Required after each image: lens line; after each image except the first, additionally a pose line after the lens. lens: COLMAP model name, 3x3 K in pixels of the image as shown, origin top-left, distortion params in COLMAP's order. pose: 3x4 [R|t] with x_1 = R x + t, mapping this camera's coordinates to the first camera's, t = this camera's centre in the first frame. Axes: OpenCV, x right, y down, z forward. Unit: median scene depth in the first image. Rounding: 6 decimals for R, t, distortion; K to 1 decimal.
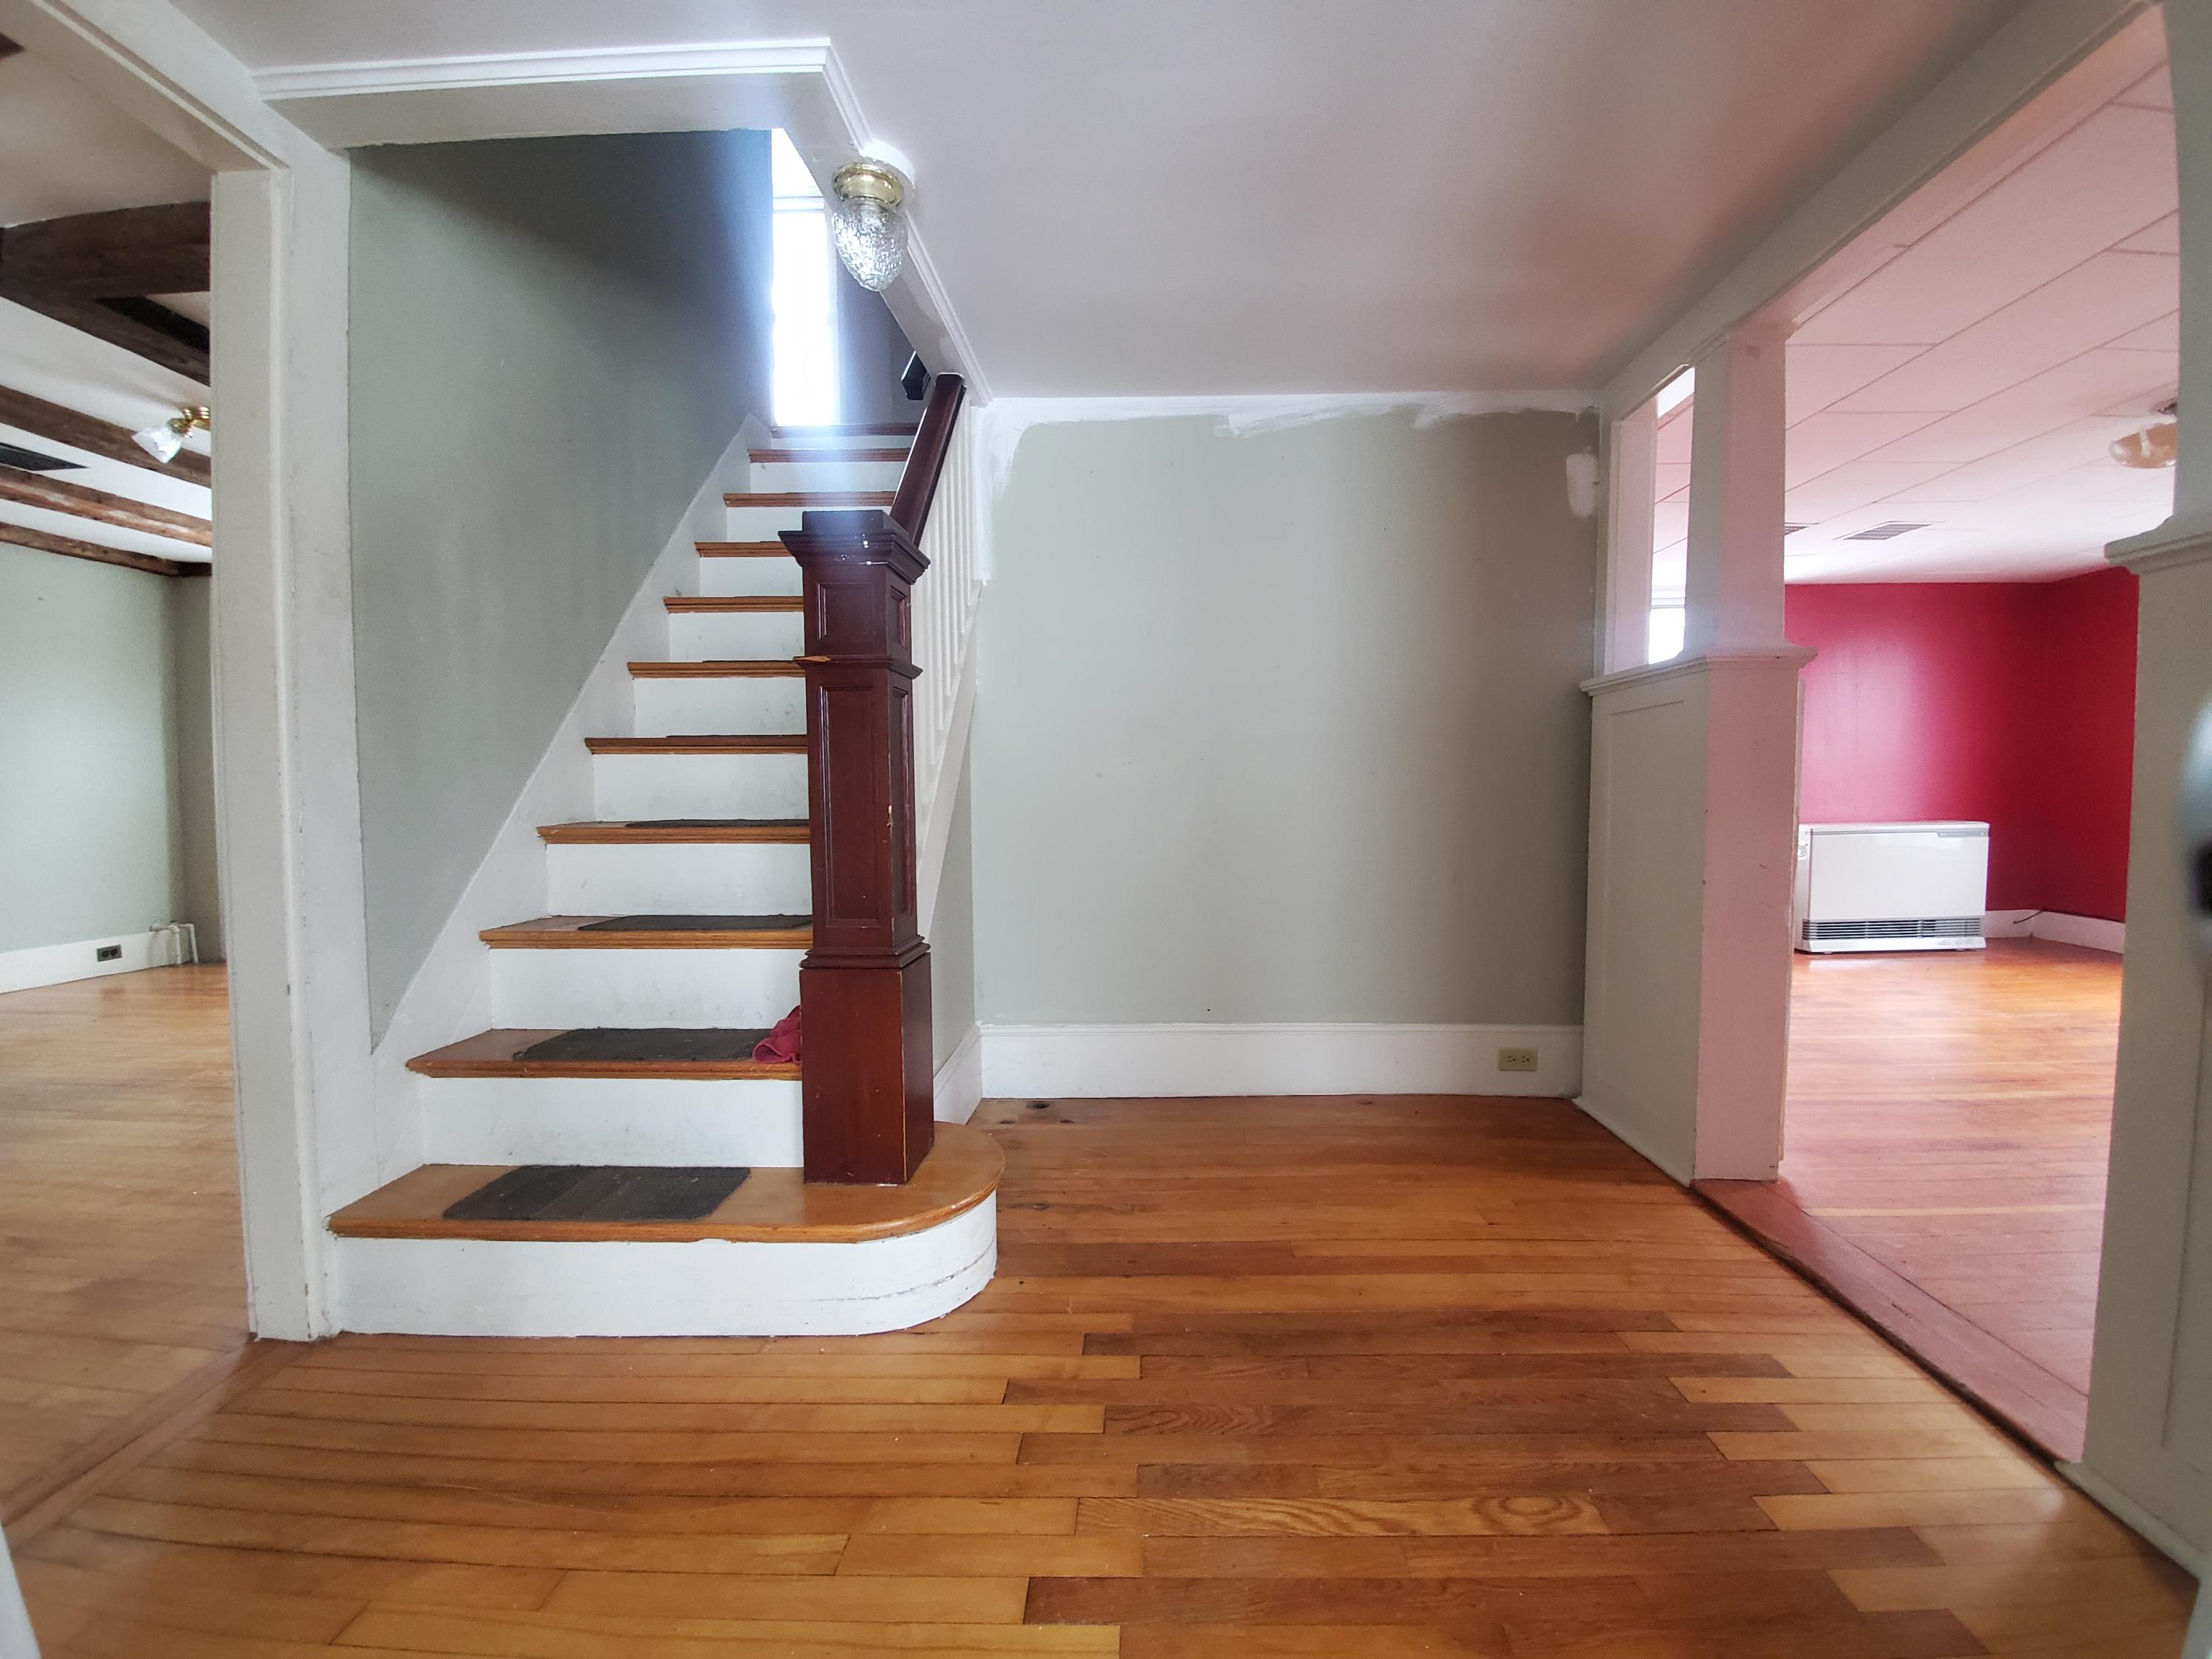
lens RADIAL K [[871.9, 0, 1110.3], [0, 871.9, 832.4], [0, 0, 1]] dist [-0.004821, -0.008884]
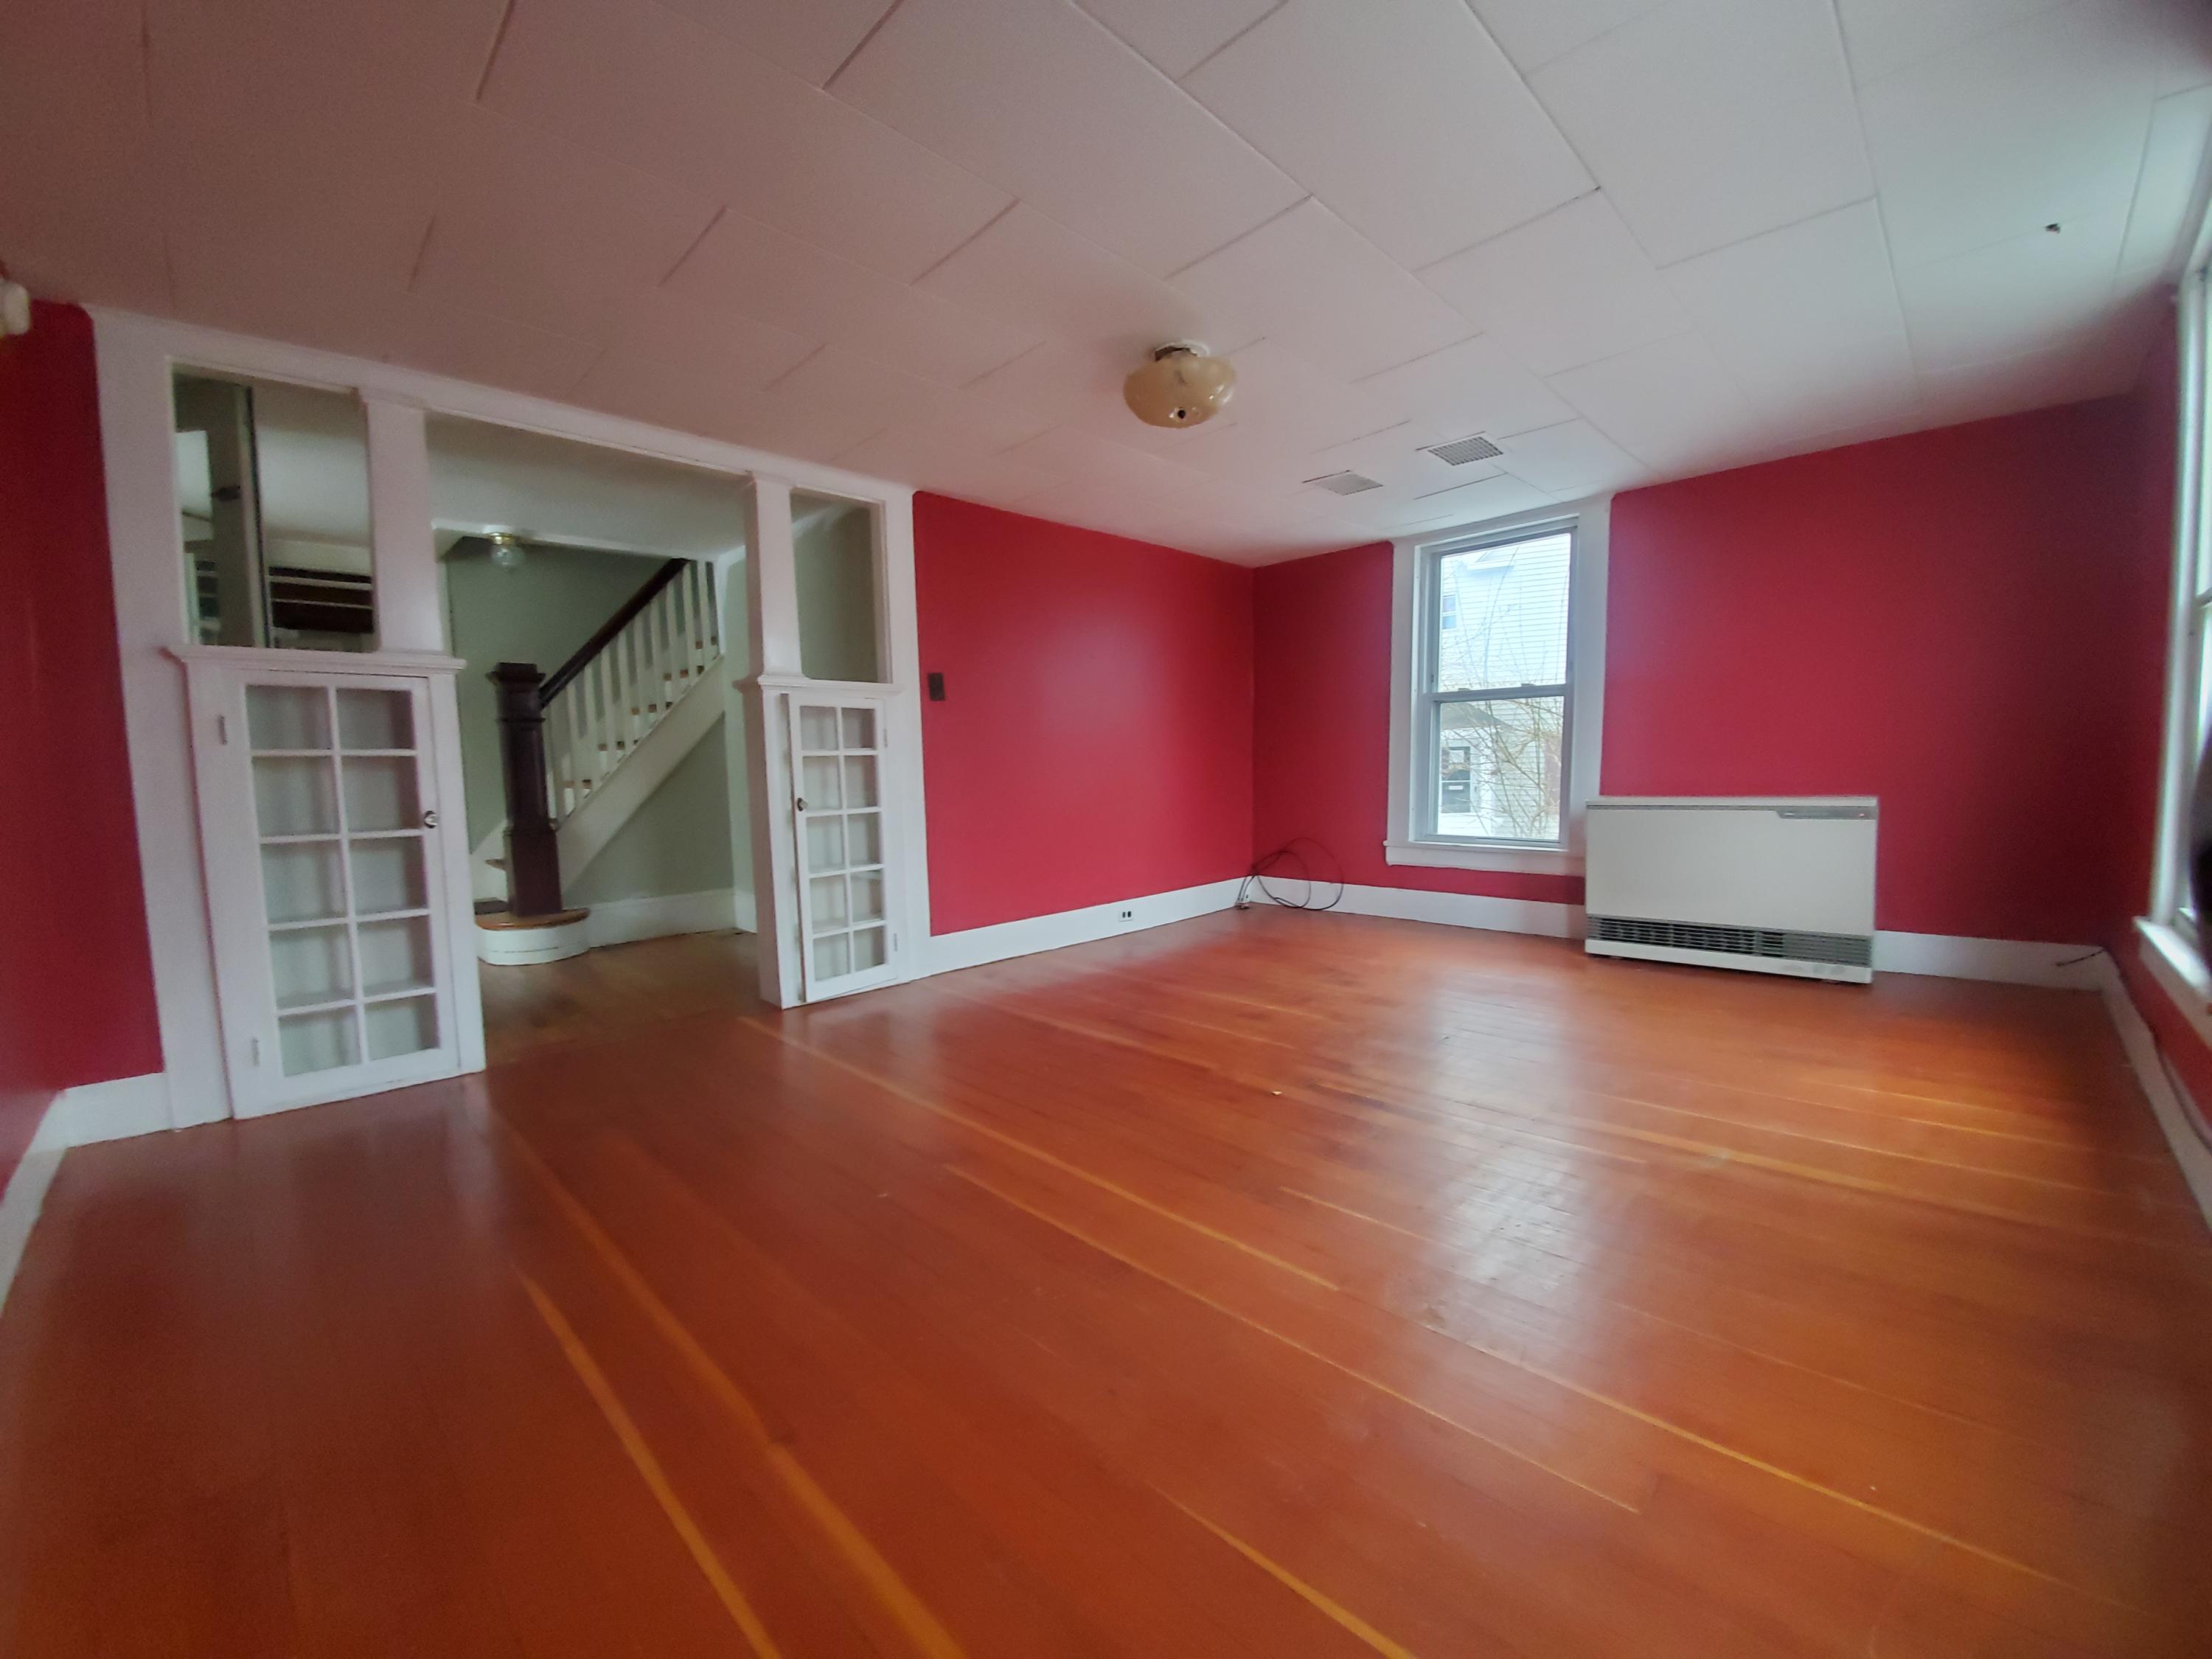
lens RADIAL K [[871.9, 0, 1108.0], [0, 871.9, 831.8], [0, 0, 1]] dist [-0.004821, -0.008884]
pose [[0.734112, 0.049032, -0.677255, 1.037513], [-0.016894, 0.998400, 0.053970, -0.011530], [0.678818, -0.028178, 0.733766, 0.102689]]
